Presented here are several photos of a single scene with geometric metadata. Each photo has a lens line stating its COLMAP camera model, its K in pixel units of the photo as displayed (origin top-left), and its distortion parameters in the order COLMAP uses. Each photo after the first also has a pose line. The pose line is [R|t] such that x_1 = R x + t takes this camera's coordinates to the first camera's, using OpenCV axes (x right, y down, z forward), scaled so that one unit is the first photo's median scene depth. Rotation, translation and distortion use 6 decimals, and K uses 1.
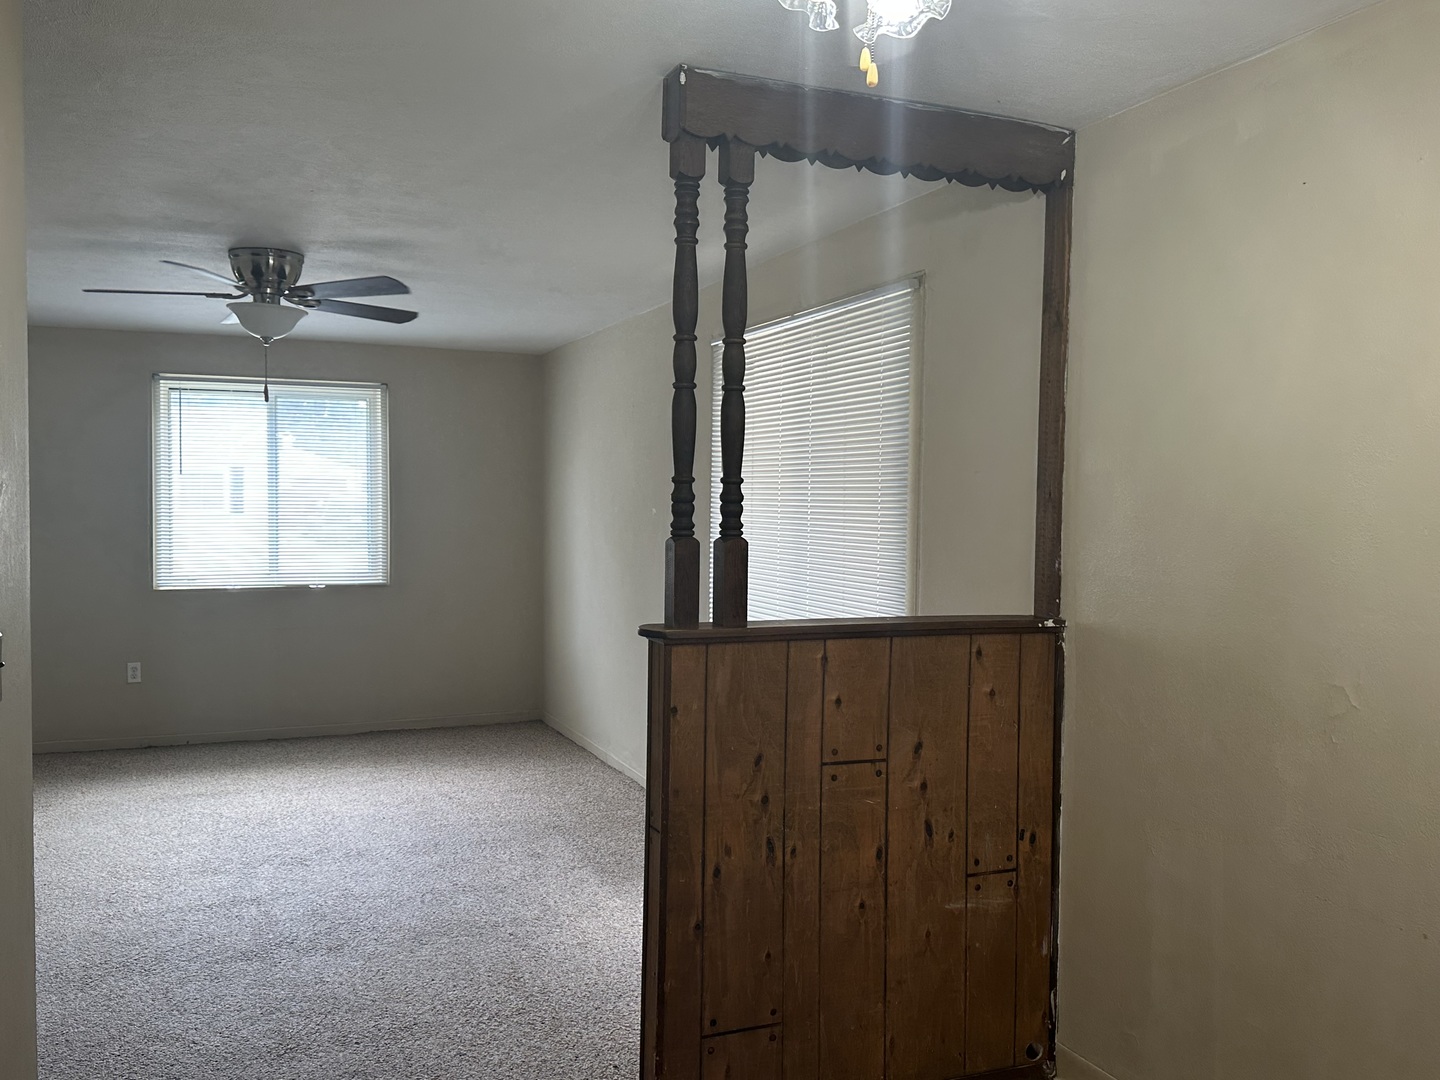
lens RADIAL K [[1269.5, 0, 725.3], [0, 1269.5, 538.9], [0, 0, 1]] dist [0.071845, 0.001383]
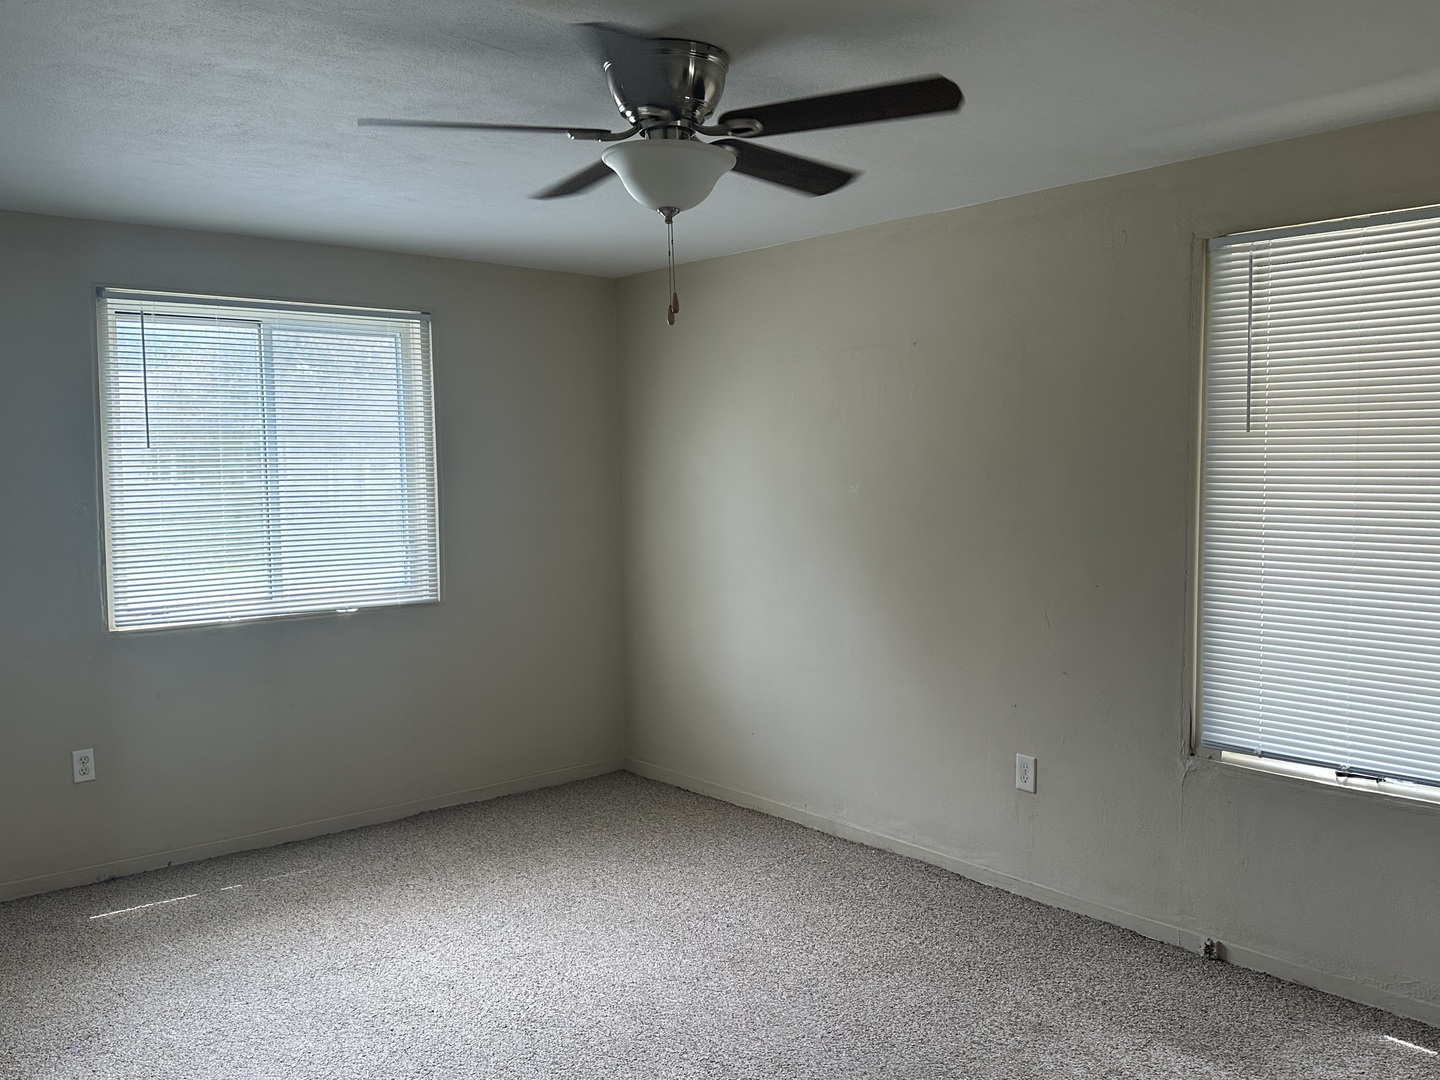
lens RADIAL K [[1269.5, 0, 714.3], [0, 1269.5, 542.2], [0, 0, 1]] dist [0.071845, 0.001383]
pose [[0.952444, -0.039835, 0.302100, -0.336216], [0.029119, 0.998779, 0.039895, -0.020522], [-0.303320, -0.029201, 0.952441, 0.294660]]
